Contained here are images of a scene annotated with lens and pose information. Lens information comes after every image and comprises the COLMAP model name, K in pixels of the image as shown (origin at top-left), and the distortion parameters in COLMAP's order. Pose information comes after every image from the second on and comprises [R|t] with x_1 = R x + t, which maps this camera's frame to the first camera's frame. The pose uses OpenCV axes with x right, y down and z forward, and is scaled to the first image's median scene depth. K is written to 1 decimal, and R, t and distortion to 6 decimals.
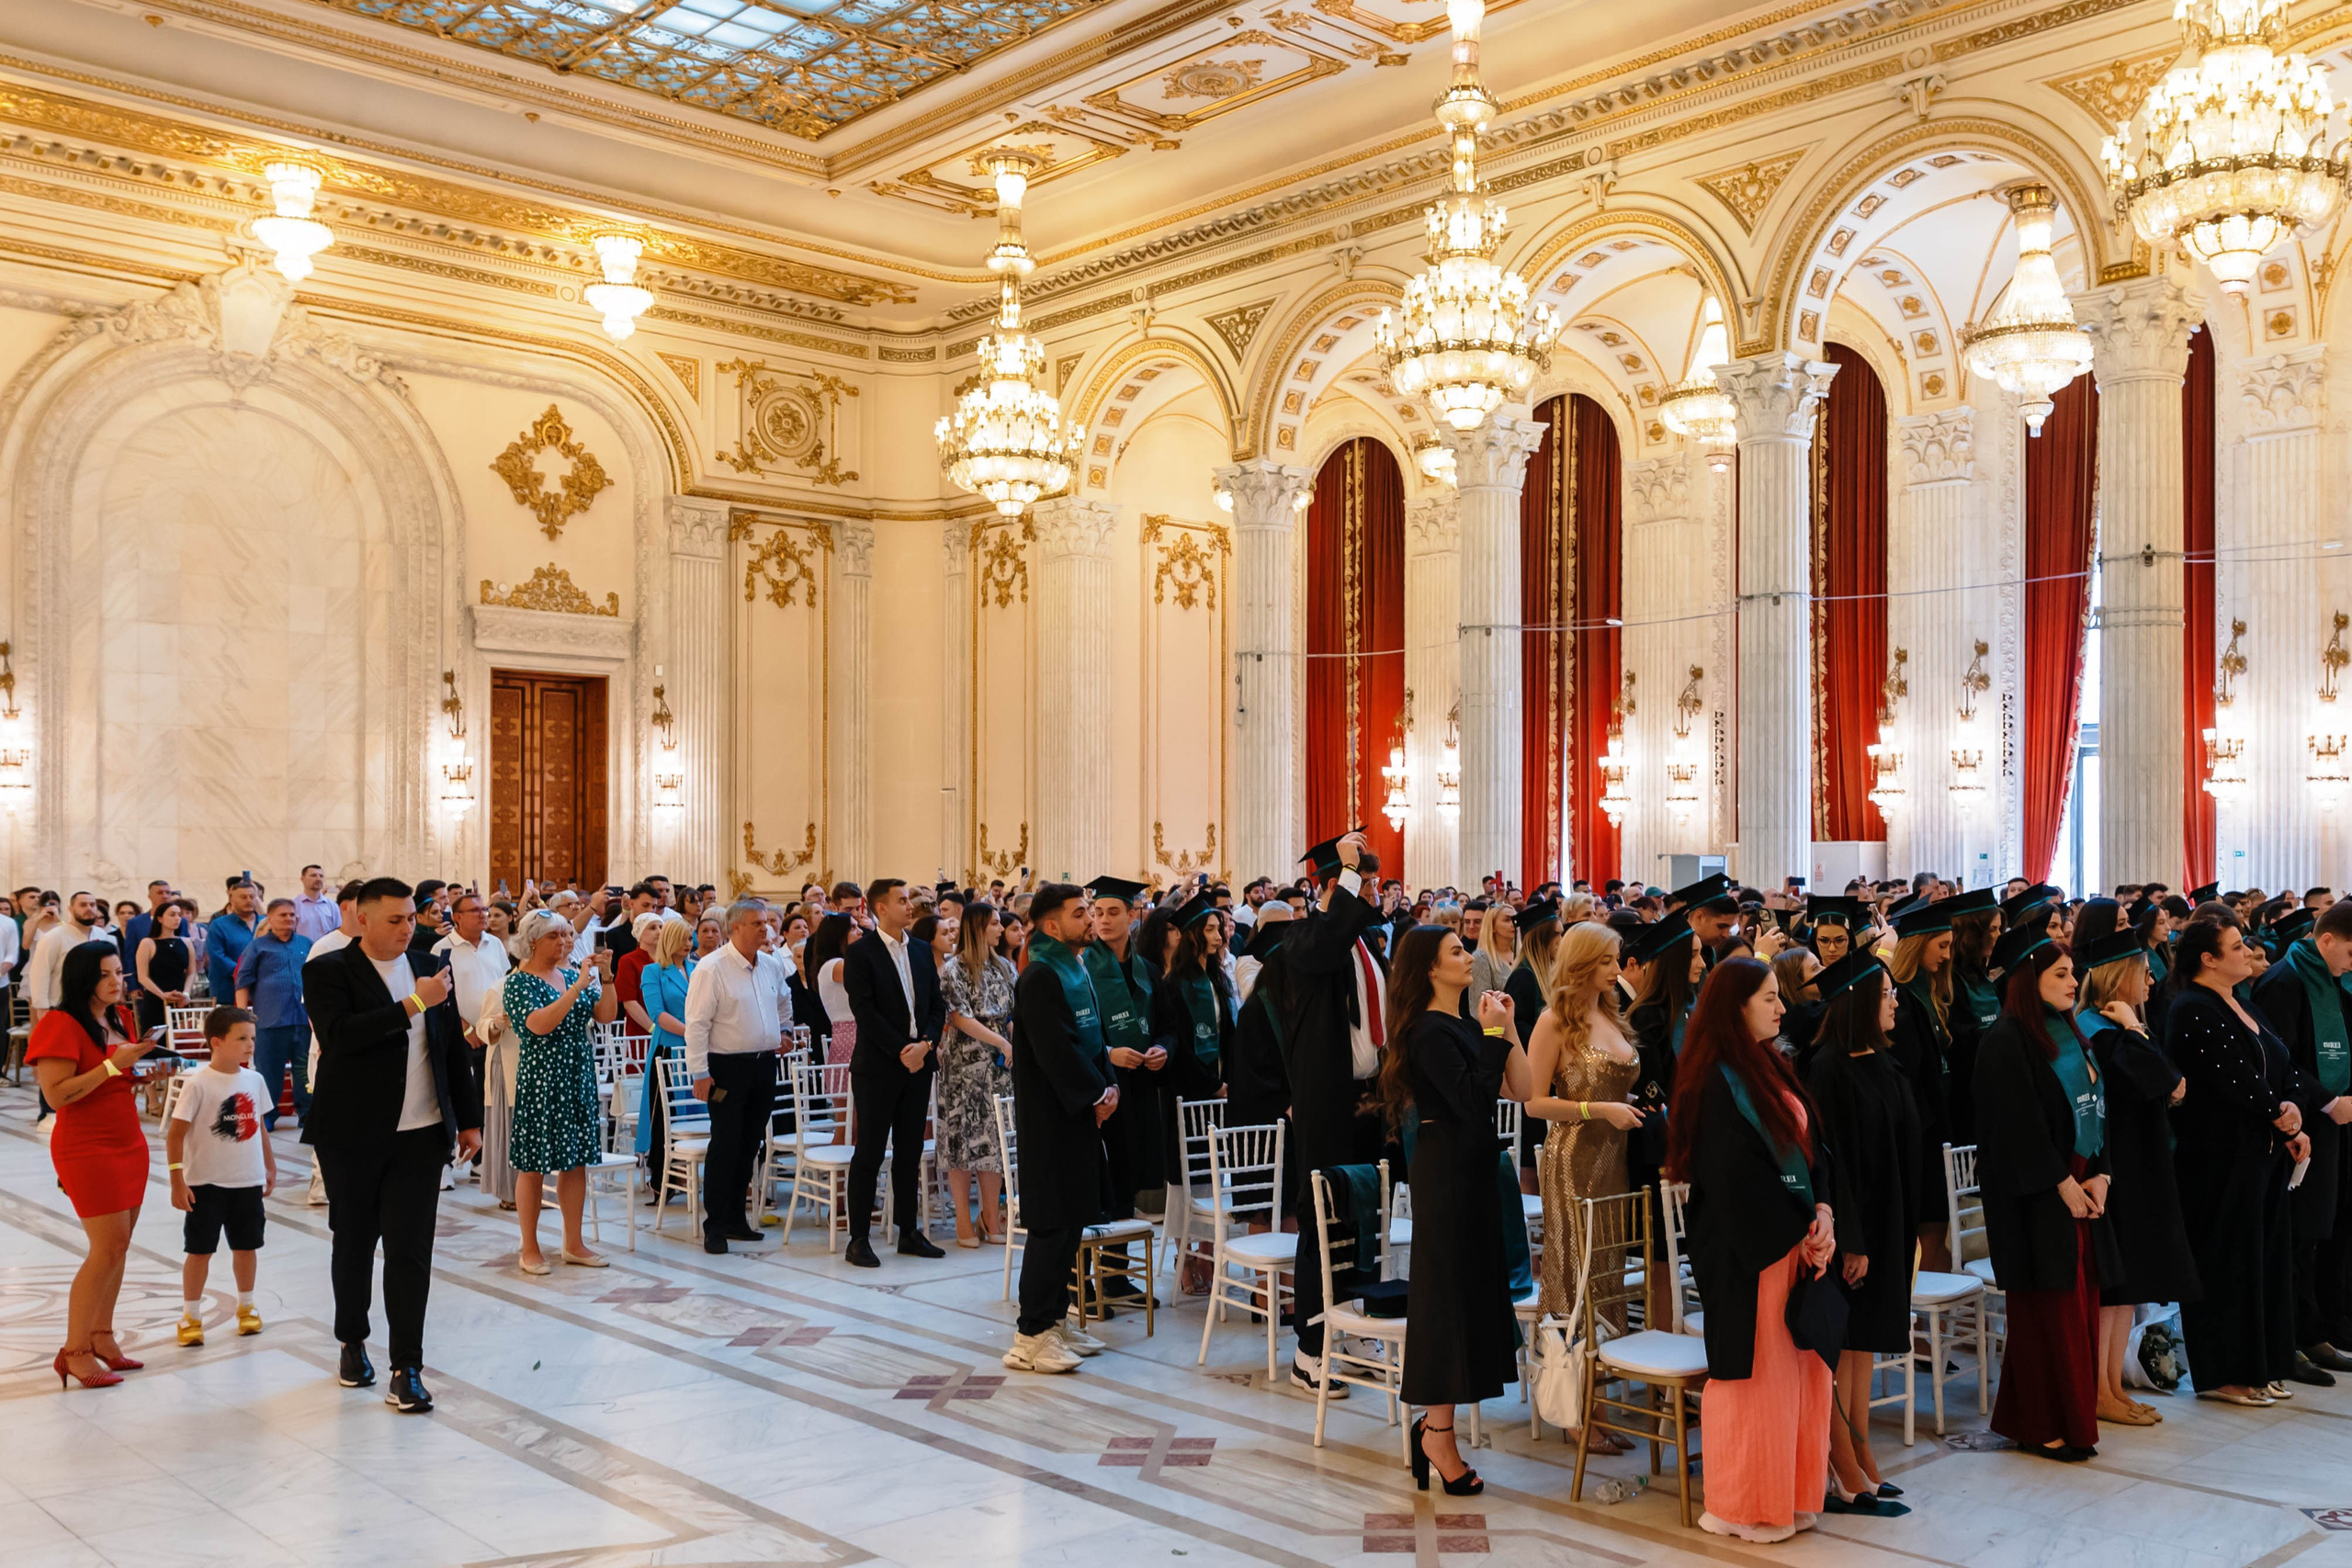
lens RADIAL K [[2132.5, 0, 1372.9], [0, 2132.5, 878.4], [0, 0, 1]] dist [-0.005467, 0.004253]
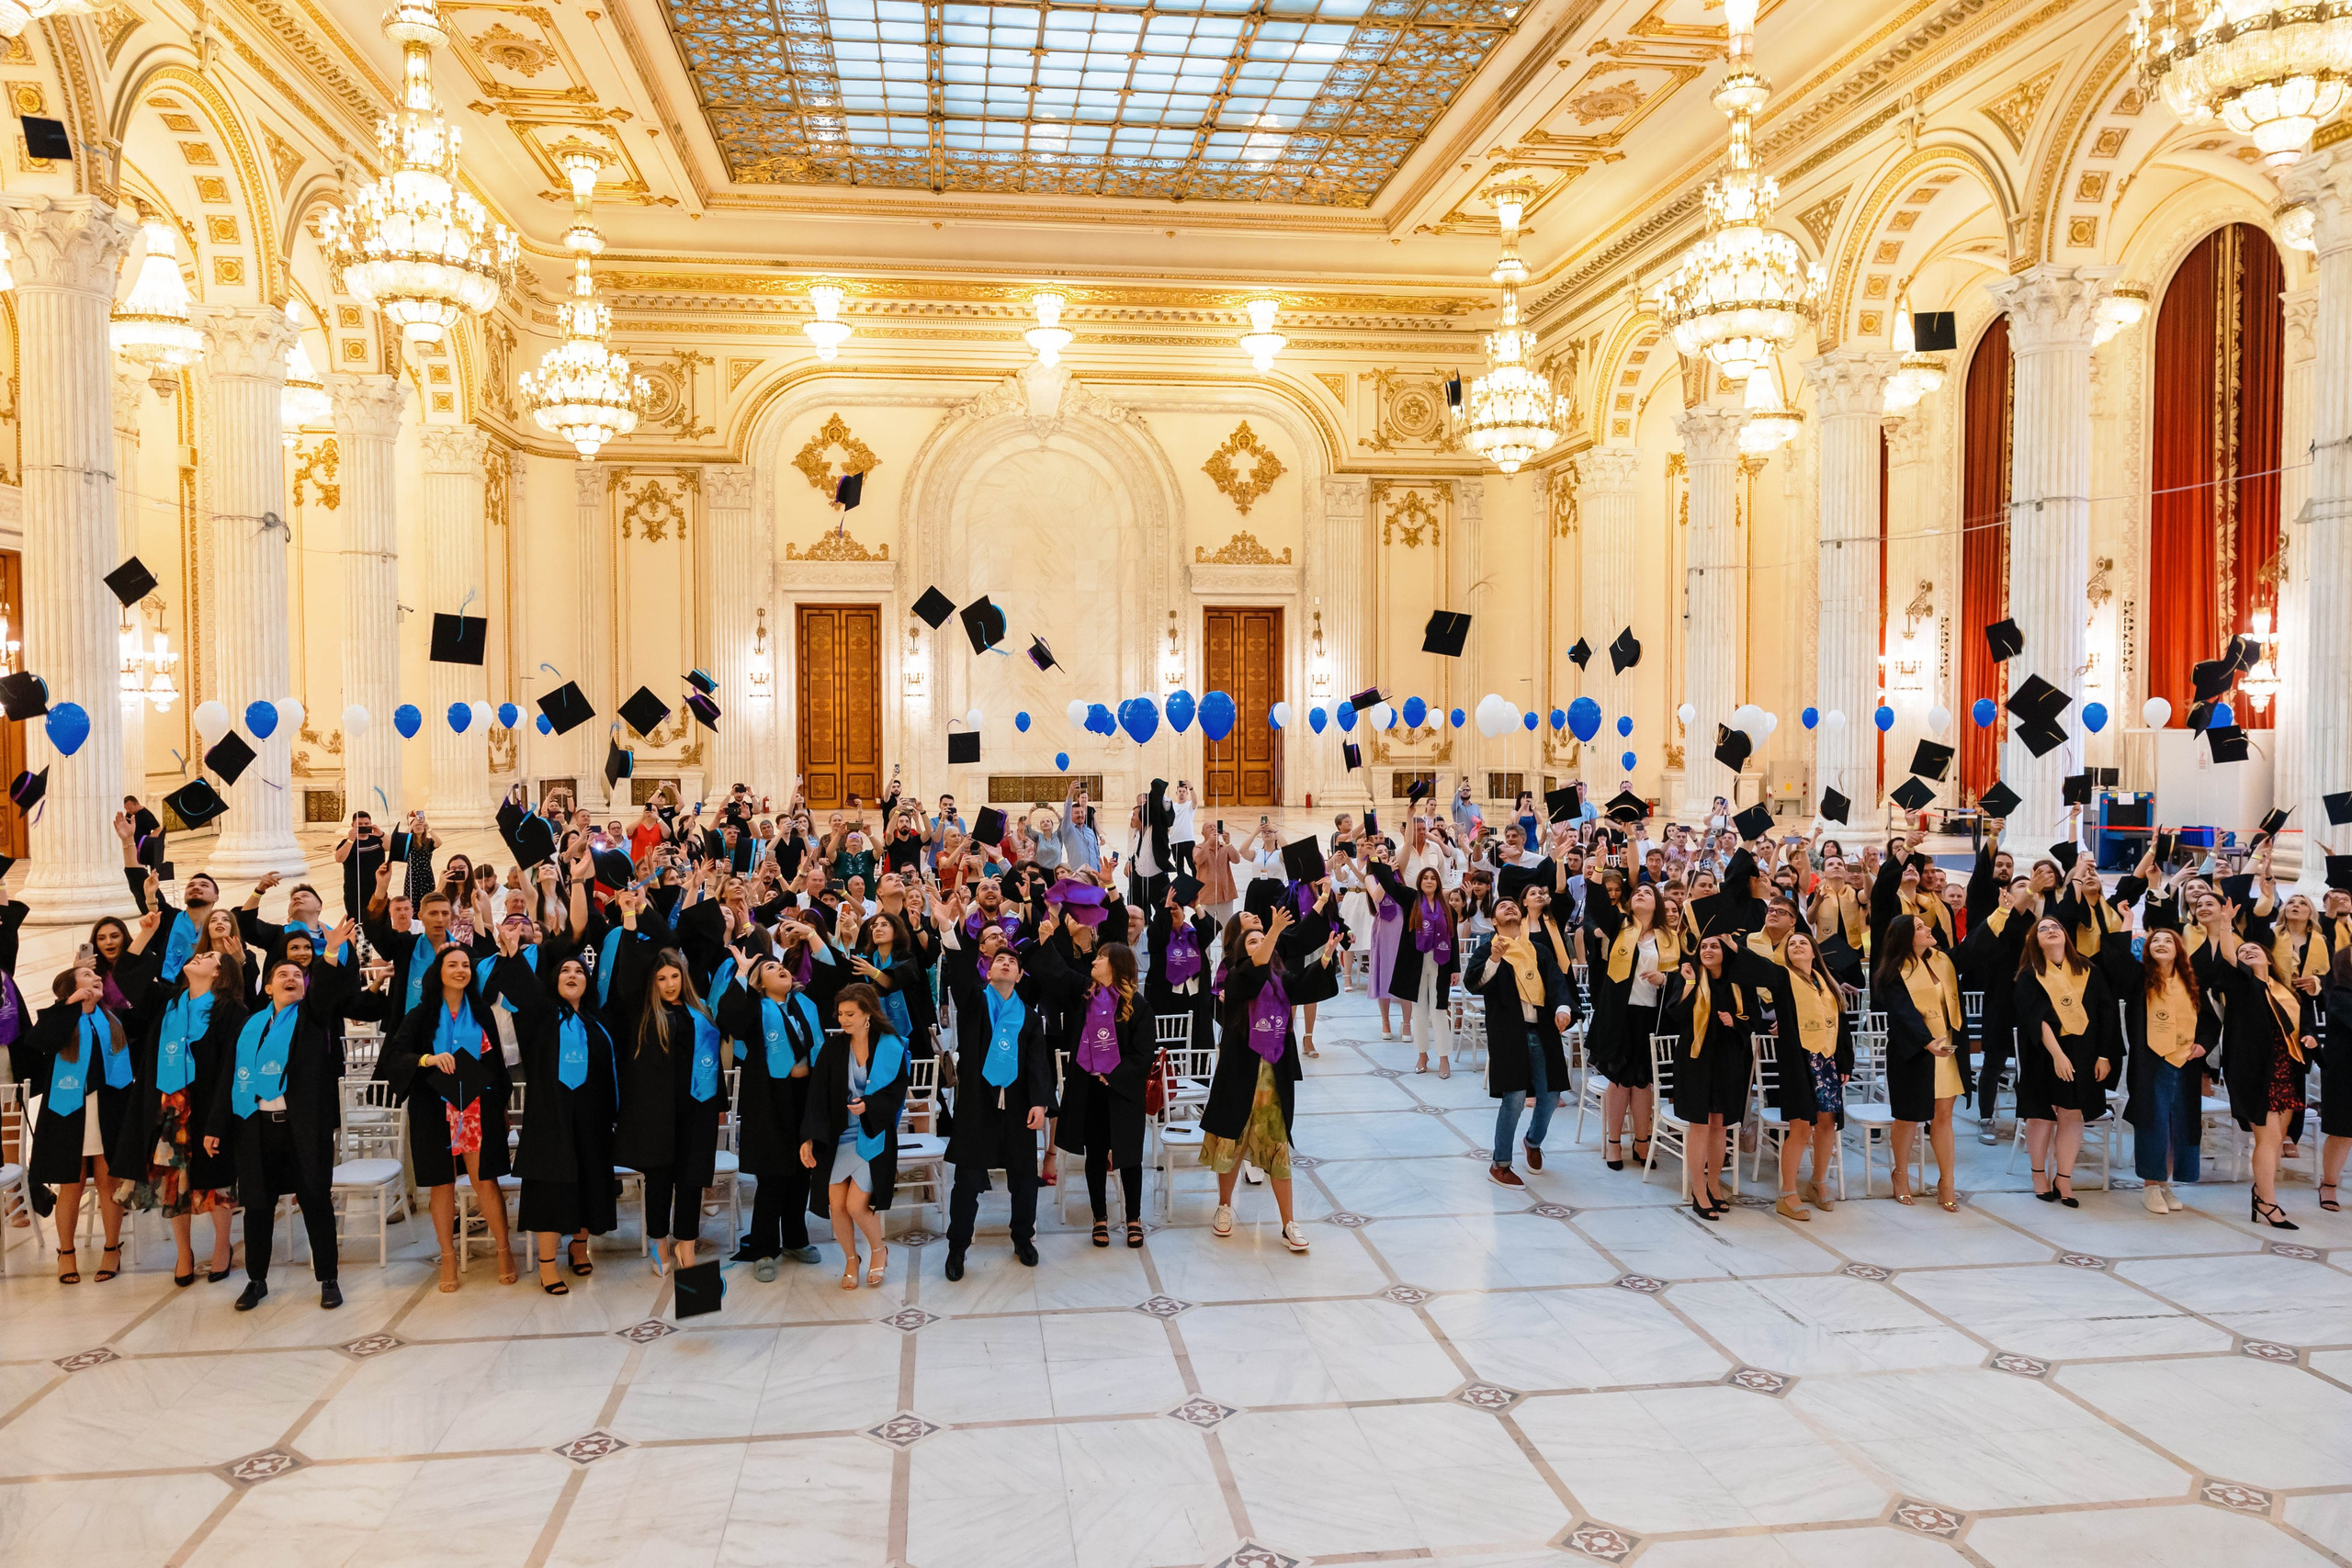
lens RADIAL K [[1629.5, 0, 1172.6], [0, 1629.5, 792.4], [0, 0, 1]] dist [-0.001325, 0.003739]
pose [[0.795150, 0.026573, -0.605830, 0.250974], [0.002555, 0.998884, 0.047167, -0.021815], [0.606407, -0.039053, 0.794195, 0.078986]]
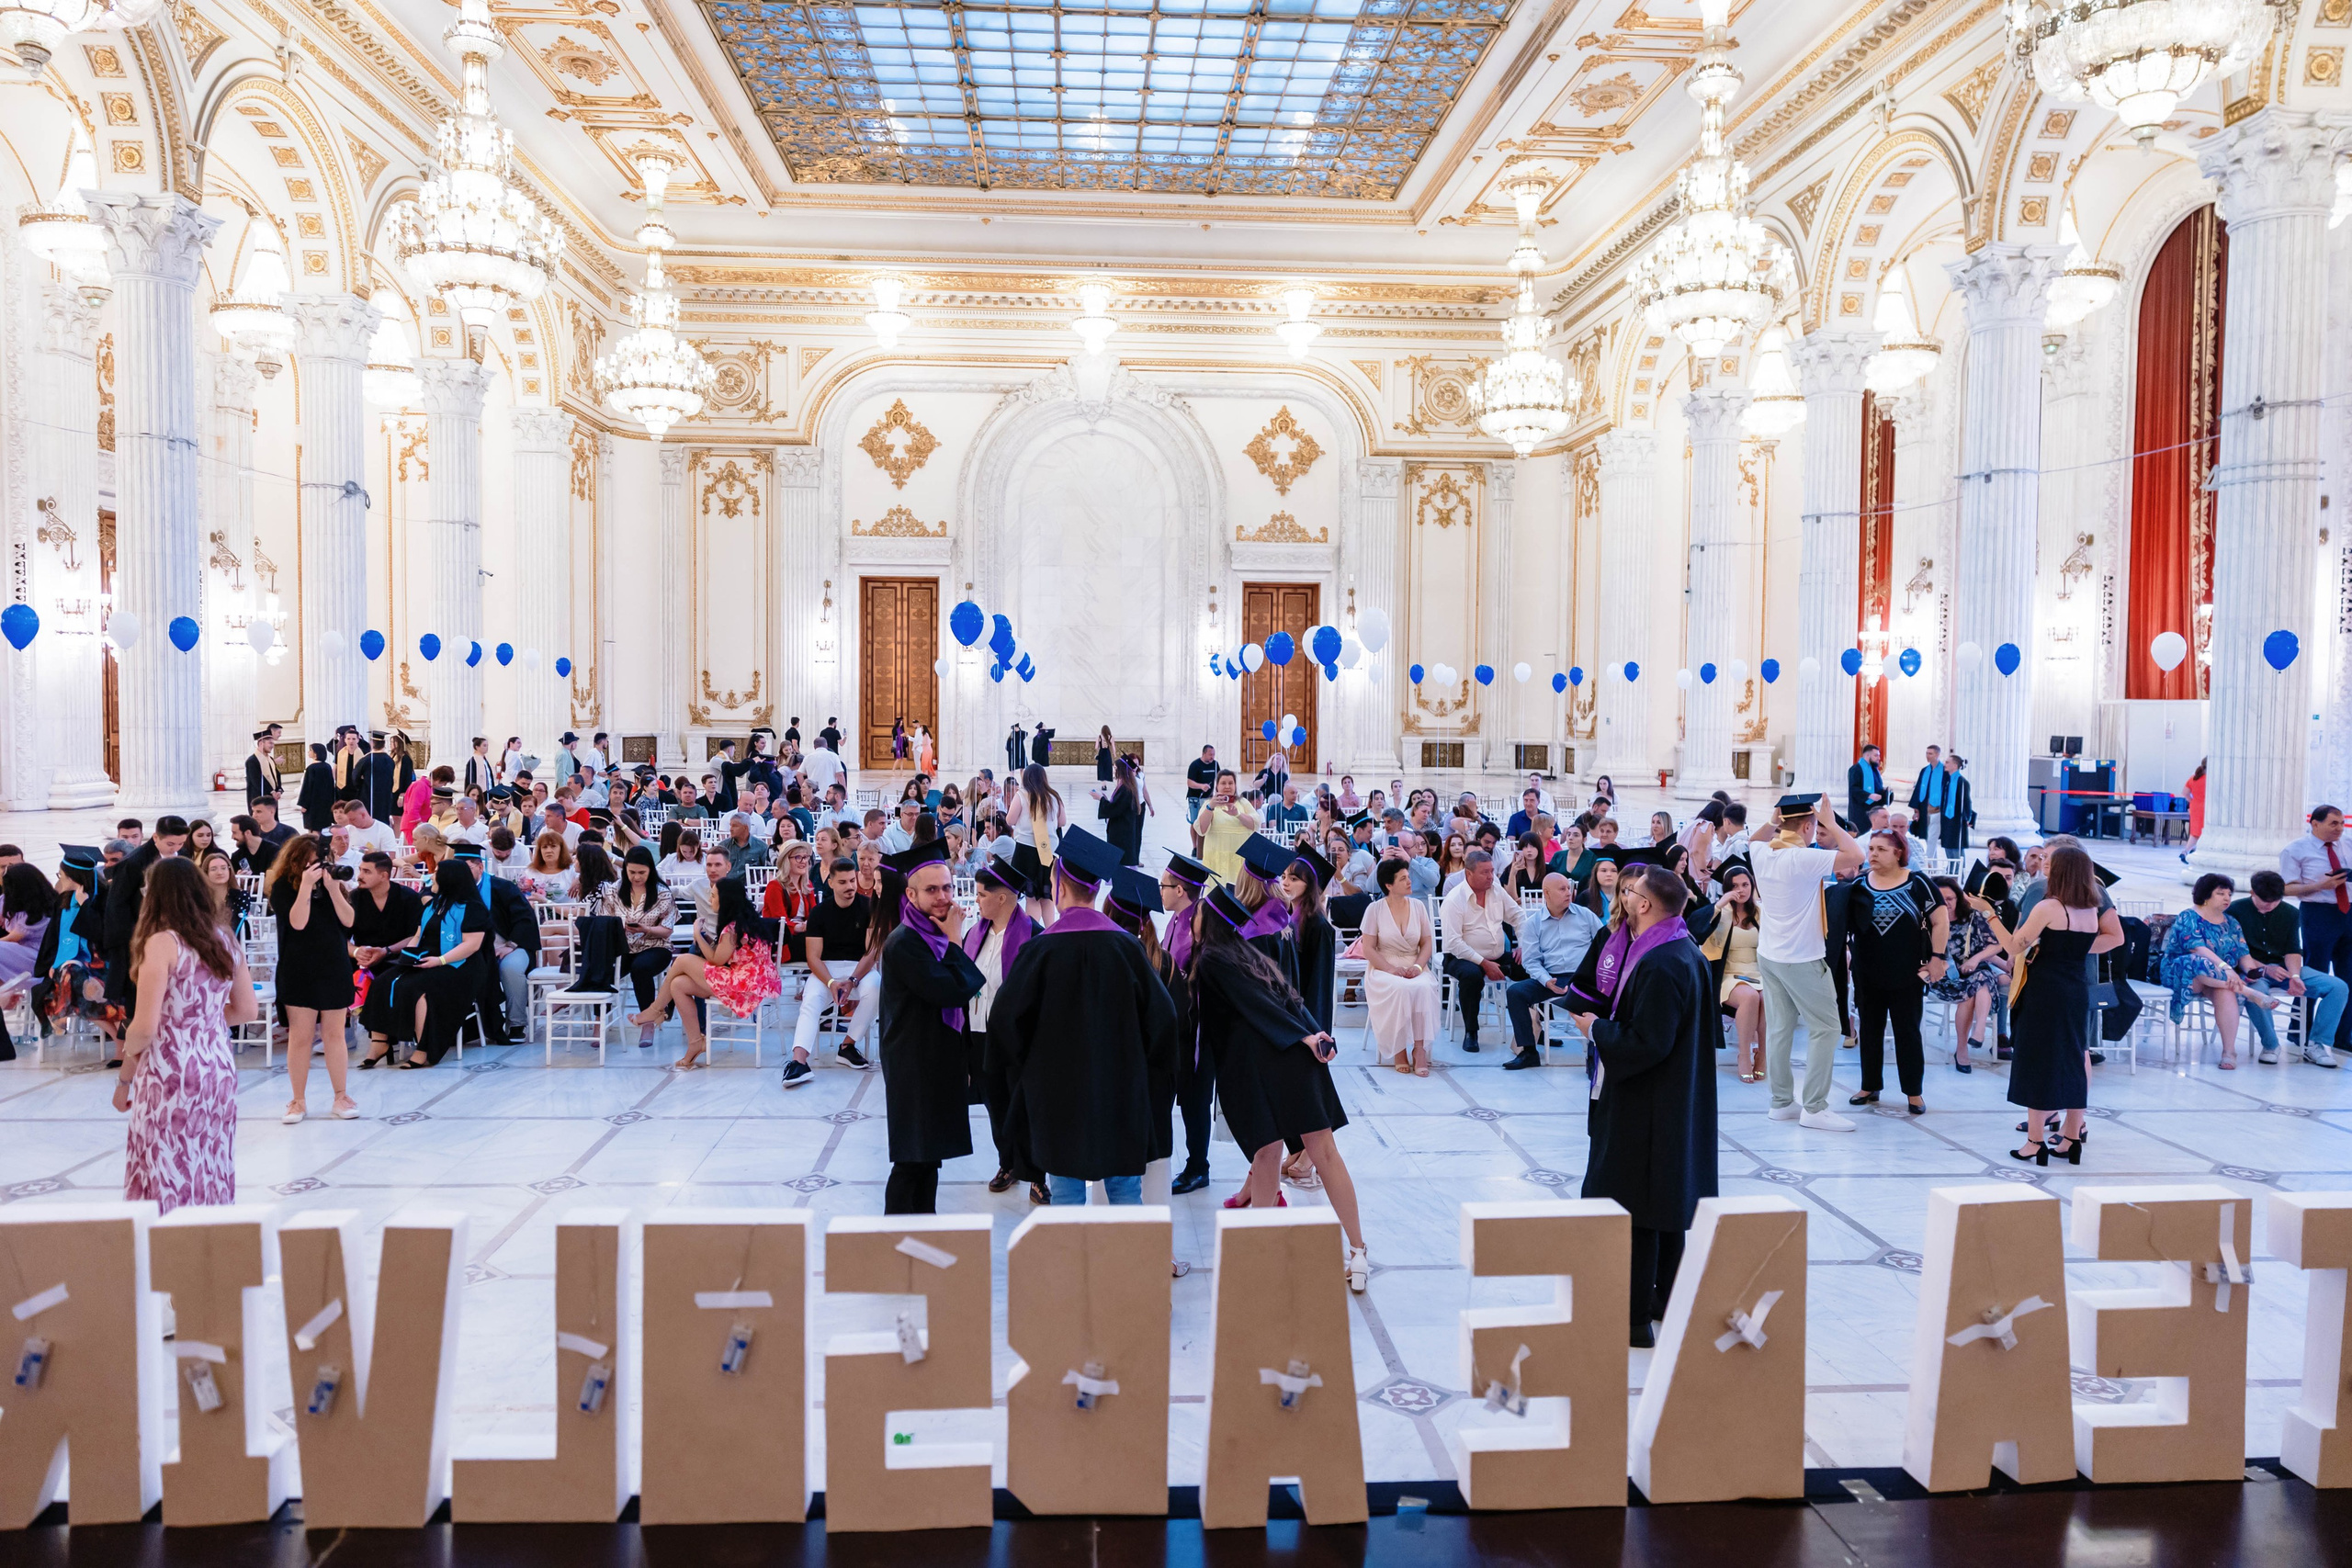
lens RADIAL K [[1570.5, 0, 1176.0], [0, 1570.5, 784.0], [0, 0, 1]] dist [0.002275, 0.000117]
pose [[0.749788, 0.042375, -0.660320, 0.305450], [-0.010106, 0.998564, 0.052605, -0.010416], [0.661601, -0.032769, 0.749140, 0.097188]]
